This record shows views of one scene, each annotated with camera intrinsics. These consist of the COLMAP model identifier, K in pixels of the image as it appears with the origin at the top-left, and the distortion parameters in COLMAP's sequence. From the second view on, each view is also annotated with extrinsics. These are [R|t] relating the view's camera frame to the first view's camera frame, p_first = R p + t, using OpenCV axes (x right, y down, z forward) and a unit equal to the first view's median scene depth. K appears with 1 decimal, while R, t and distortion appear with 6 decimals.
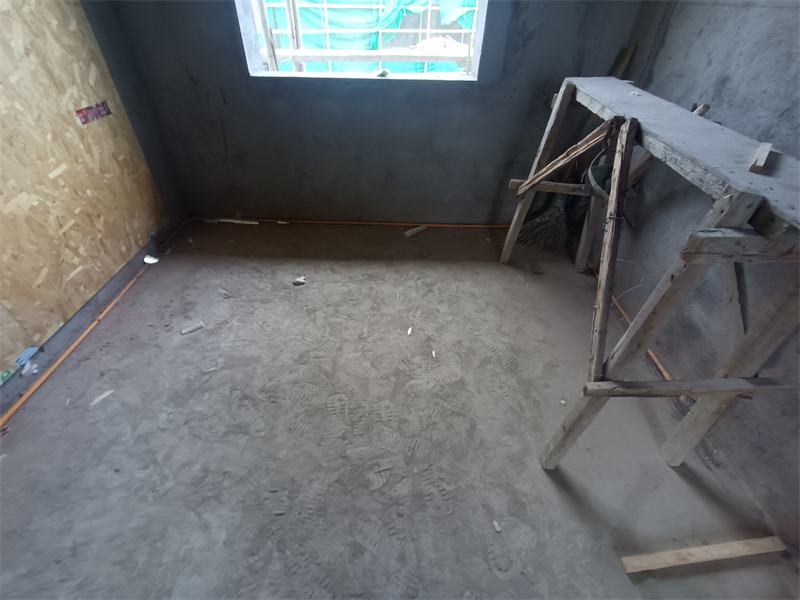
lens RADIAL K [[369.7, 0, 398.3], [0, 369.7, 306.2], [0, 0, 1]] dist [-0.008099, 0.003980]
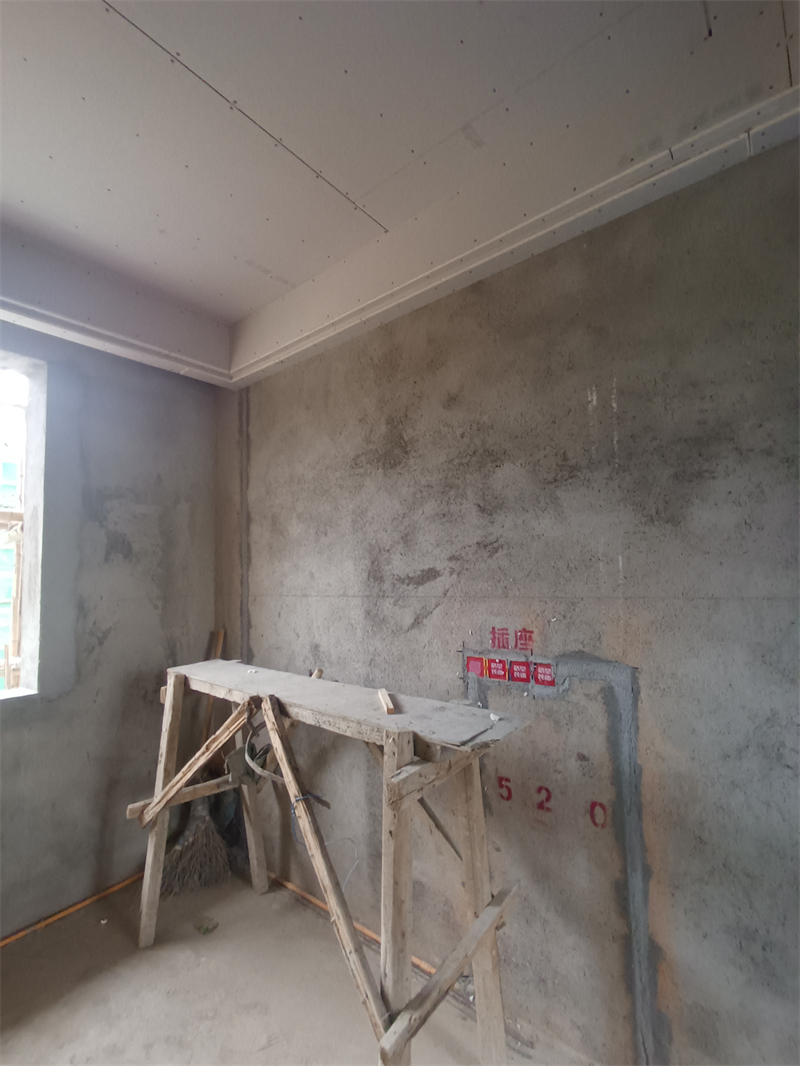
lens RADIAL K [[492.7, 0, 407.1], [0, 492.7, 534.1], [0, 0, 1]] dist [-0.008099, 0.003980]
pose [[0.618860, 0.026143, 0.785066, -0.133801], [0.537045, 0.715280, -0.447166, -0.022580], [-0.573233, 0.698349, 0.428618, -0.057575]]
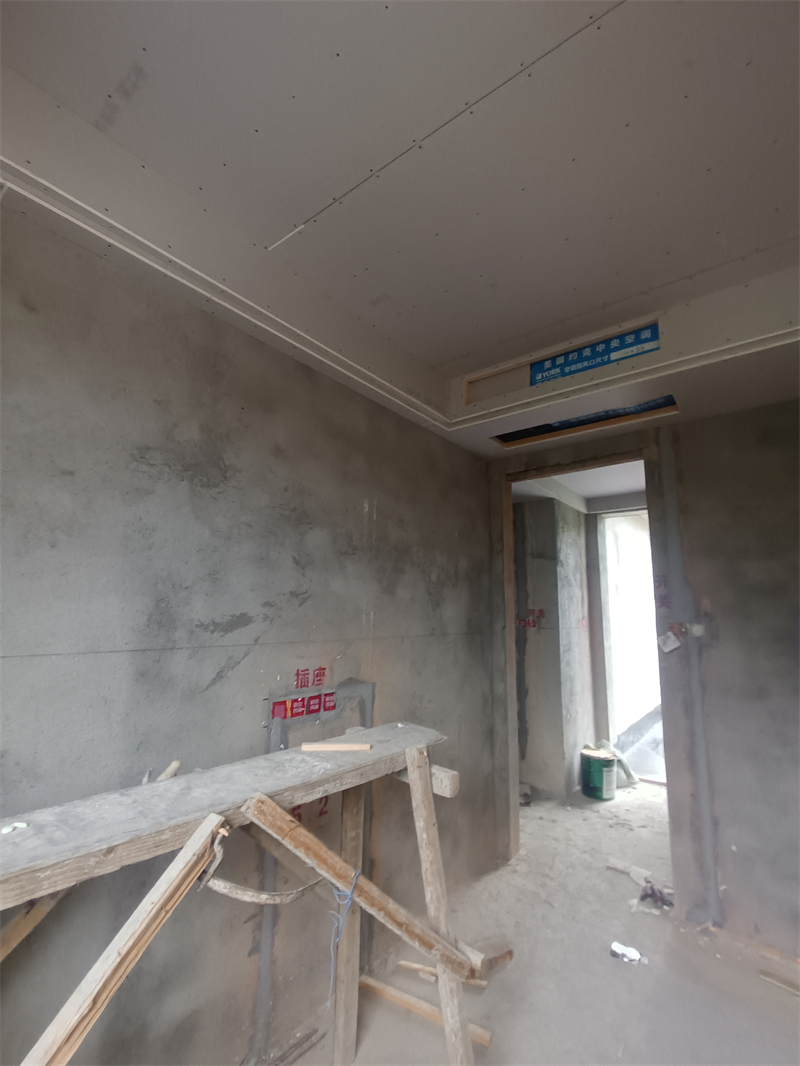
lens RADIAL K [[492.7, 0, 399.5], [0, 492.7, 536.7], [0, 0, 1]] dist [-0.008099, 0.003980]
pose [[-0.804317, 0.072925, 0.589708, -0.097650], [0.368175, 0.840136, 0.398269, -0.907762], [-0.466391, 0.537451, -0.702585, 0.981811]]
